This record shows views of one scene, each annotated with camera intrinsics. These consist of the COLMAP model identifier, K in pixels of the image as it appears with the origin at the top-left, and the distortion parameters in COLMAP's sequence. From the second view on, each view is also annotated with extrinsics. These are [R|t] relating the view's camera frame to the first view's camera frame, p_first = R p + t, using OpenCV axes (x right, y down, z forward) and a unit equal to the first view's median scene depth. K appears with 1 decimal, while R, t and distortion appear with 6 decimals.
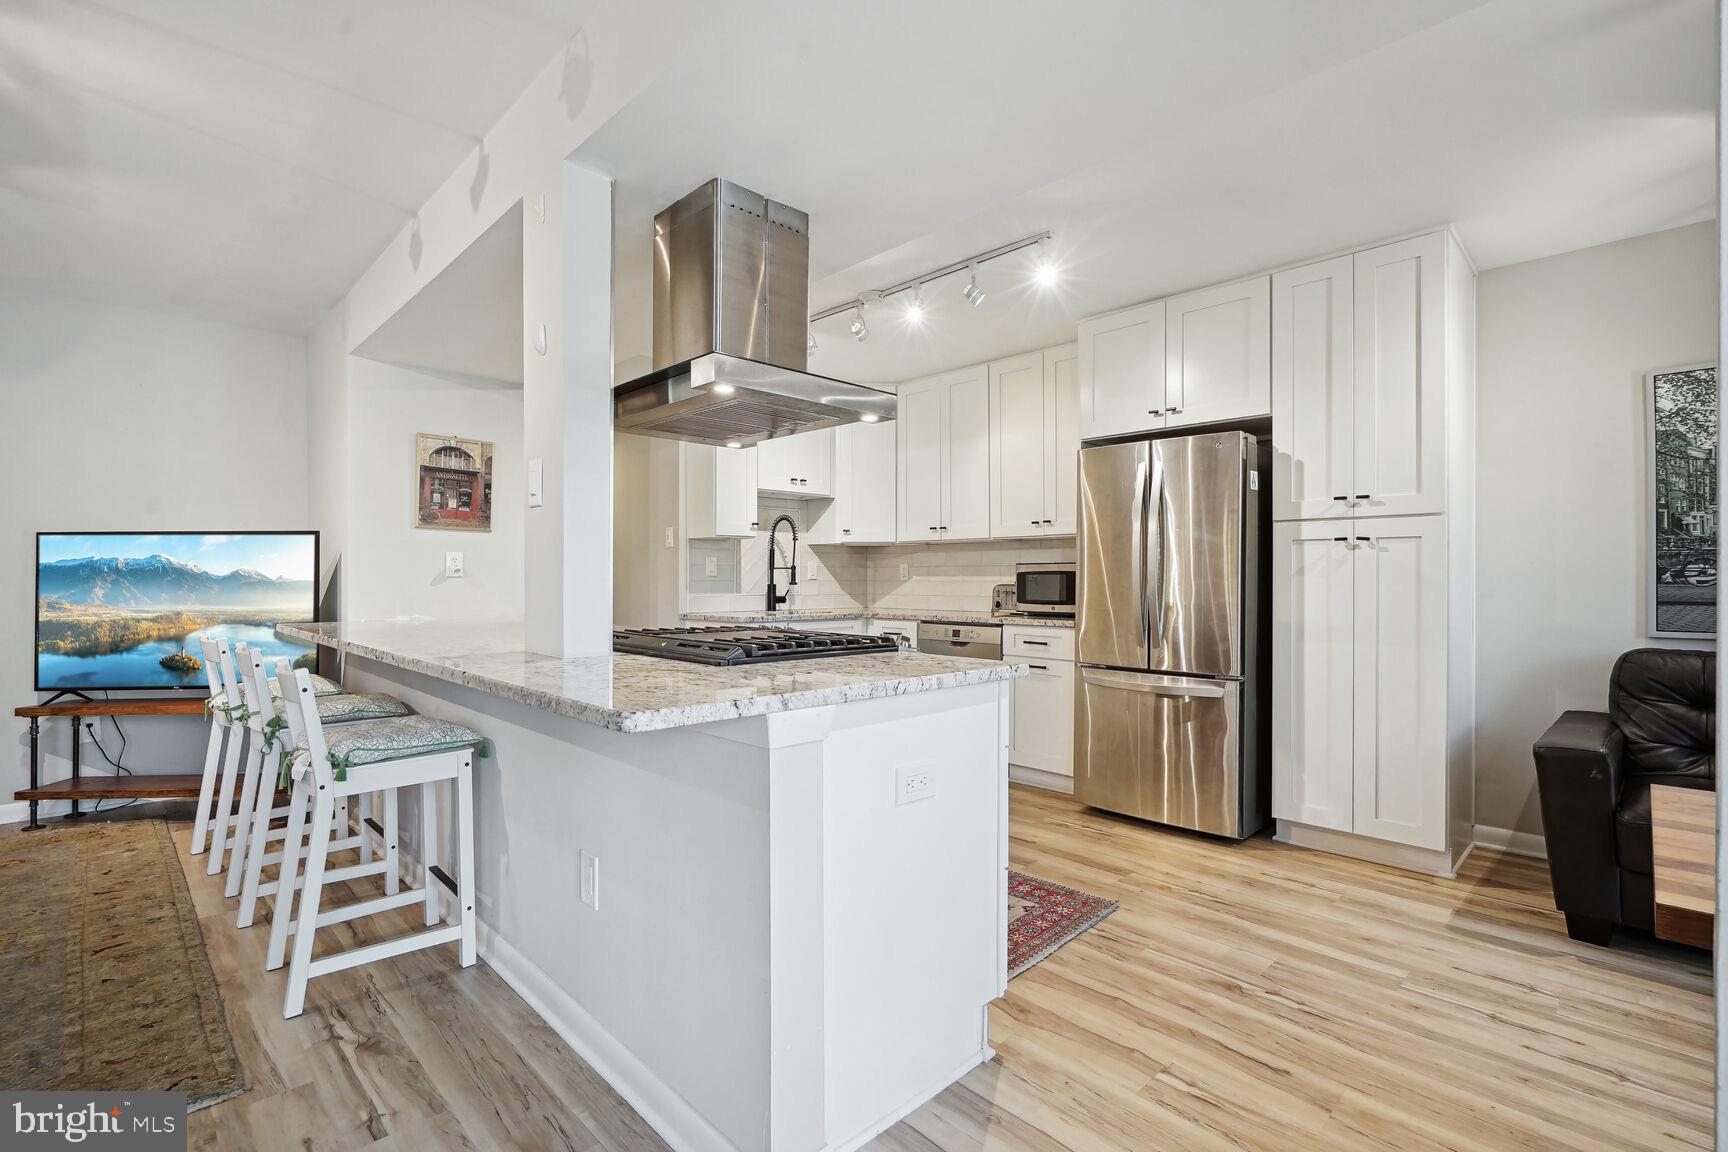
lens RADIAL K [[793.1, 0, 858.0], [0, 793.1, 575.0], [0, 0, 1]] dist [-0.004355, 0.002208]
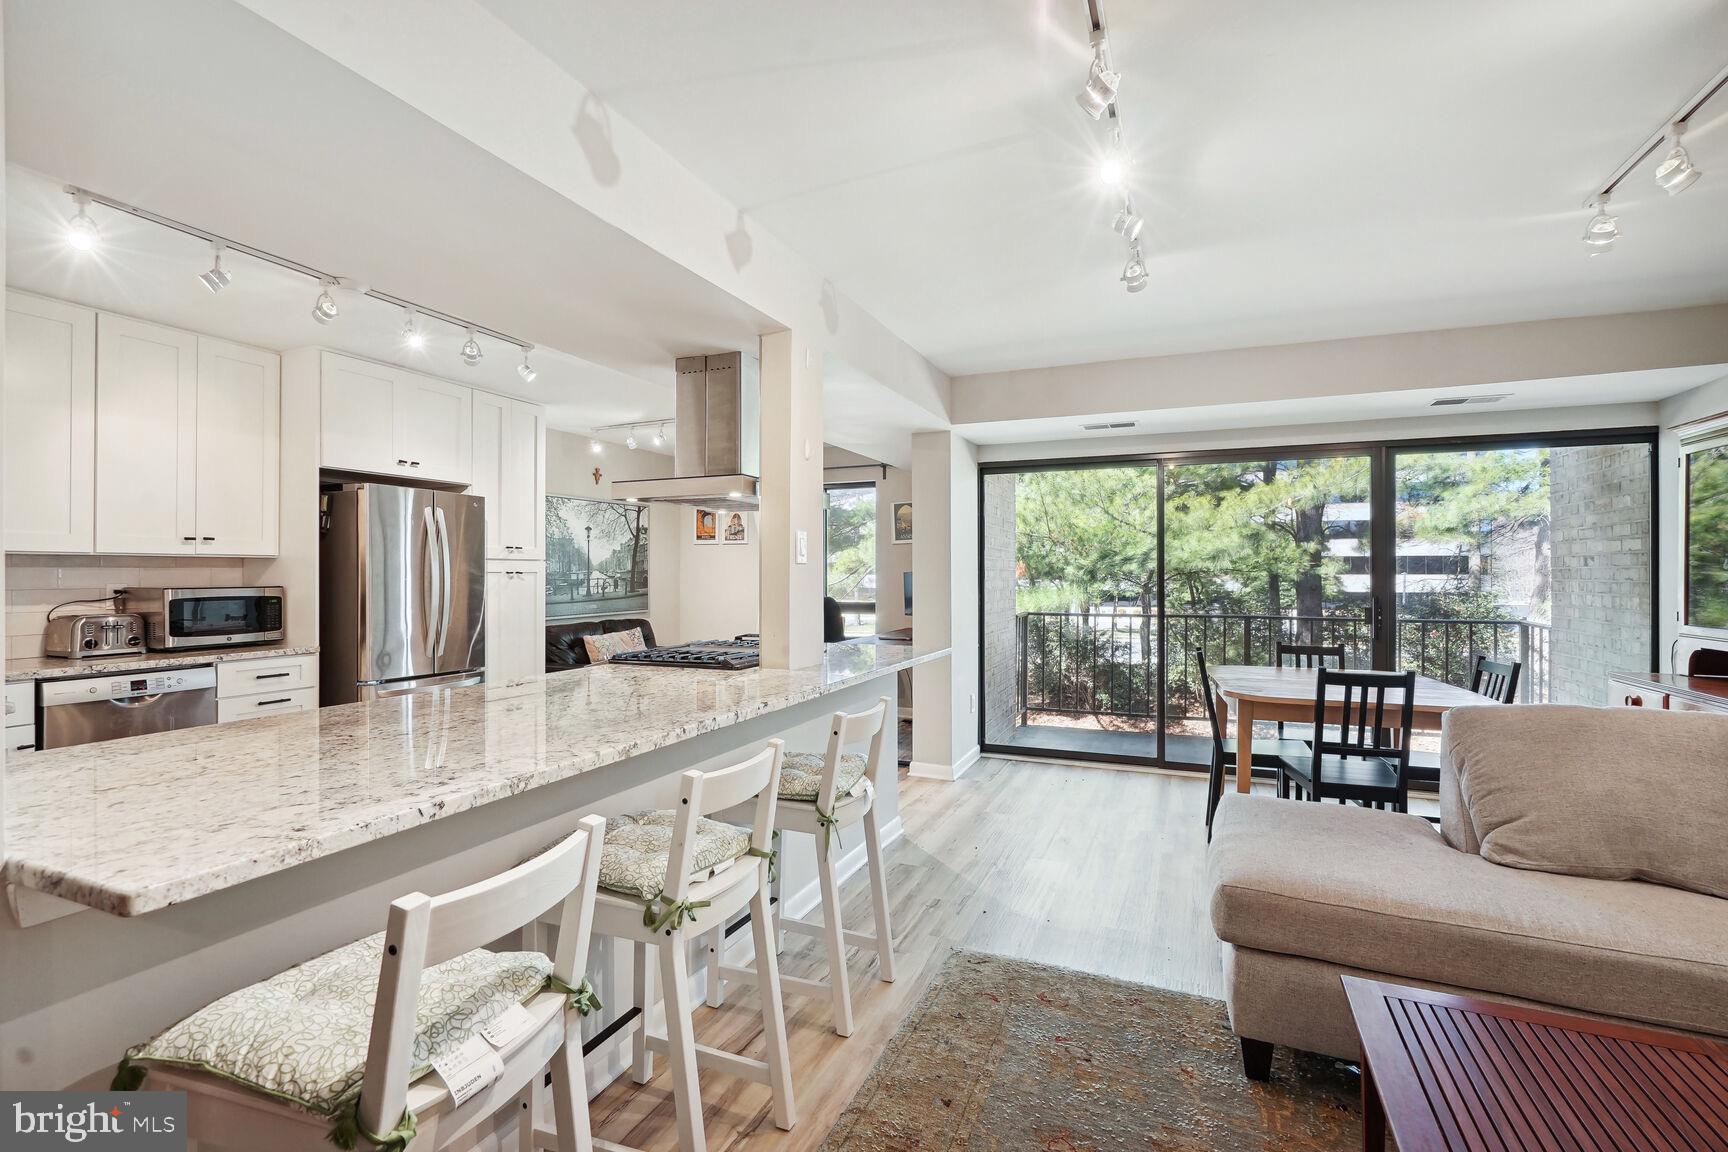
lens RADIAL K [[793.1, 0, 854.3], [0, 793.1, 571.5], [0, 0, 1]] dist [-0.004355, 0.002208]
pose [[-0.385370, 0.001295, 0.922761, -1.001690], [-0.003108, 0.999992, -0.002701, -0.038586], [-0.922757, -0.003909, -0.385362, 0.838003]]
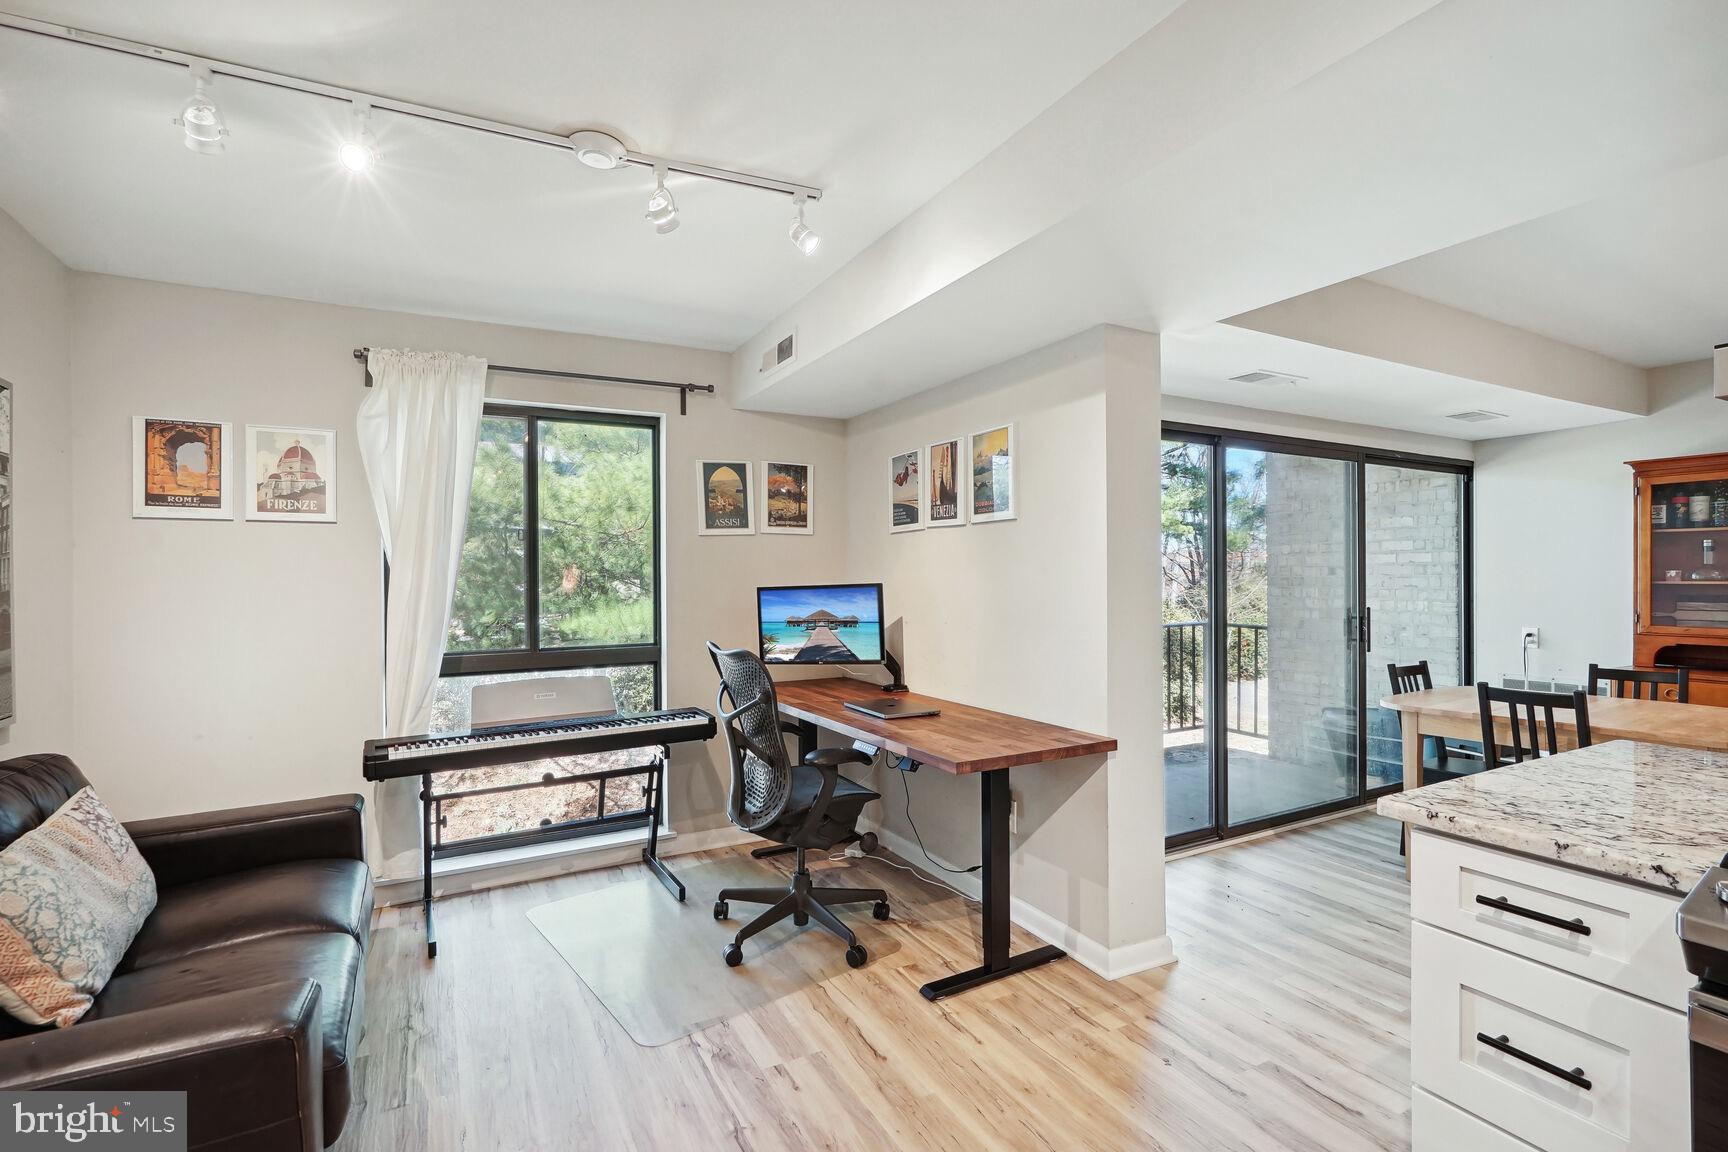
lens RADIAL K [[793.1, 0, 859.4], [0, 793.1, 578.3], [0, 0, 1]] dist [-0.004355, 0.002208]
pose [[-0.962322, 0.004059, 0.271882, 0.252422], [0.004394, 0.999990, 0.000623, -0.053439], [-0.271877, 0.001794, -0.962330, 0.969149]]
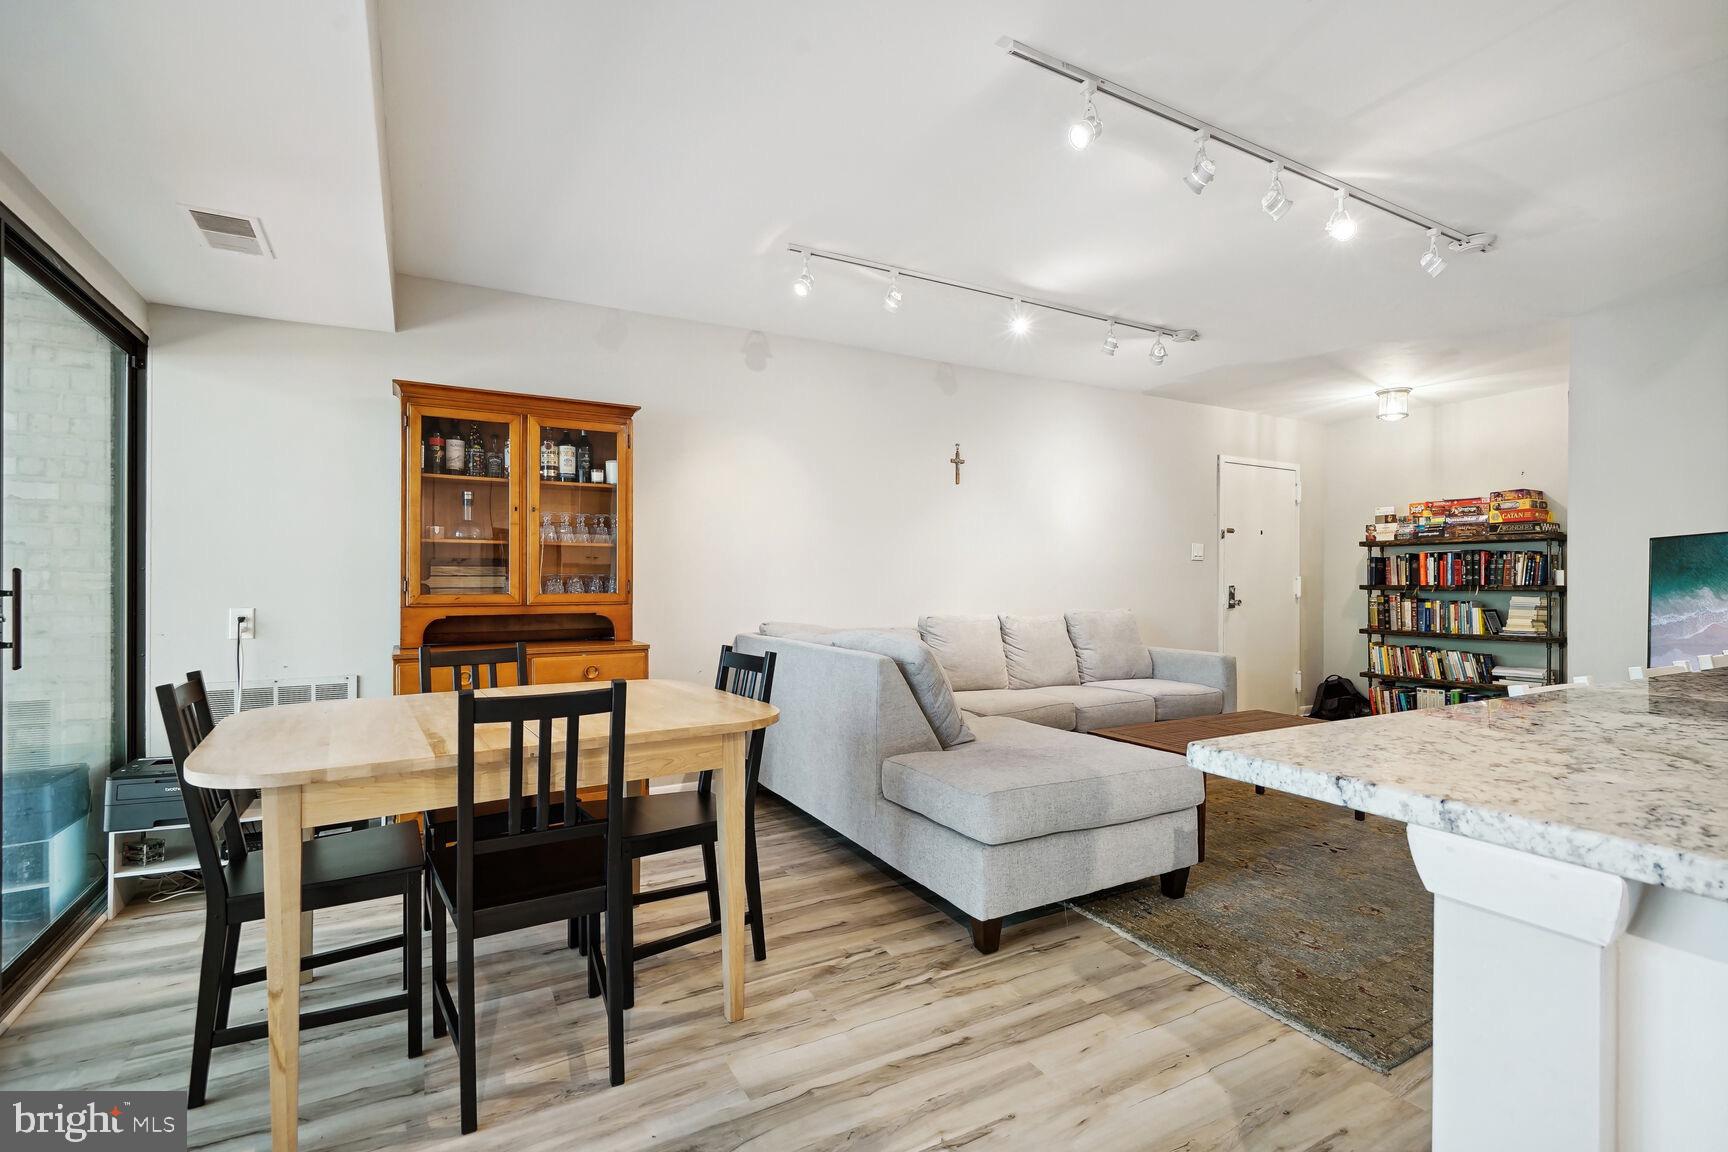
lens RADIAL K [[793.1, 0, 853.5], [0, 793.1, 580.8], [0, 0, 1]] dist [-0.004355, 0.002208]
pose [[-0.265703, 0.001142, -0.964054, 0.198096], [-0.002414, 0.999995, 0.001849, 0.000769], [0.964052, 0.002818, -0.265699, 0.283087]]
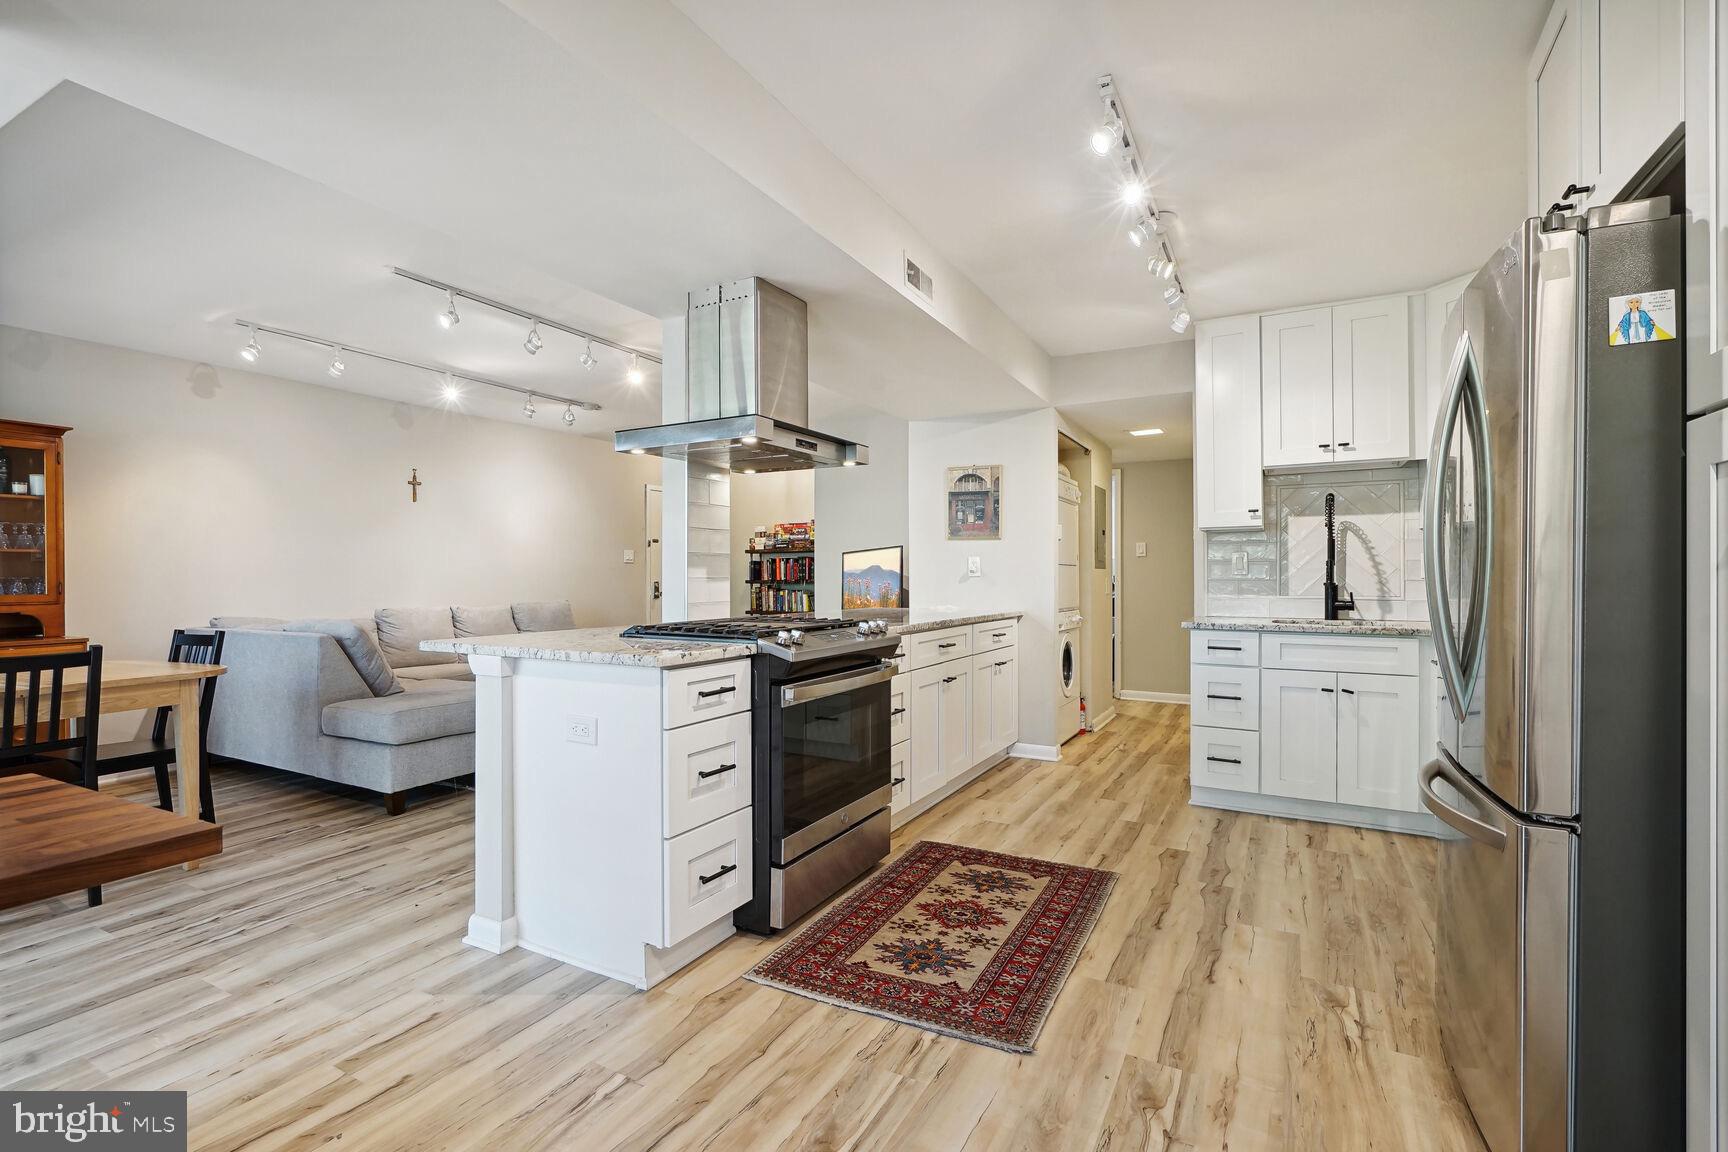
lens RADIAL K [[793.1, 0, 853.4], [0, 793.1, 577.1], [0, 0, 1]] dist [-0.004355, 0.002208]
pose [[0.292043, -0.001275, -0.956404, 0.696626], [0.006248, 0.999980, 0.000574, 0.001392], [0.956385, -0.006143, 0.292045, 0.485570]]
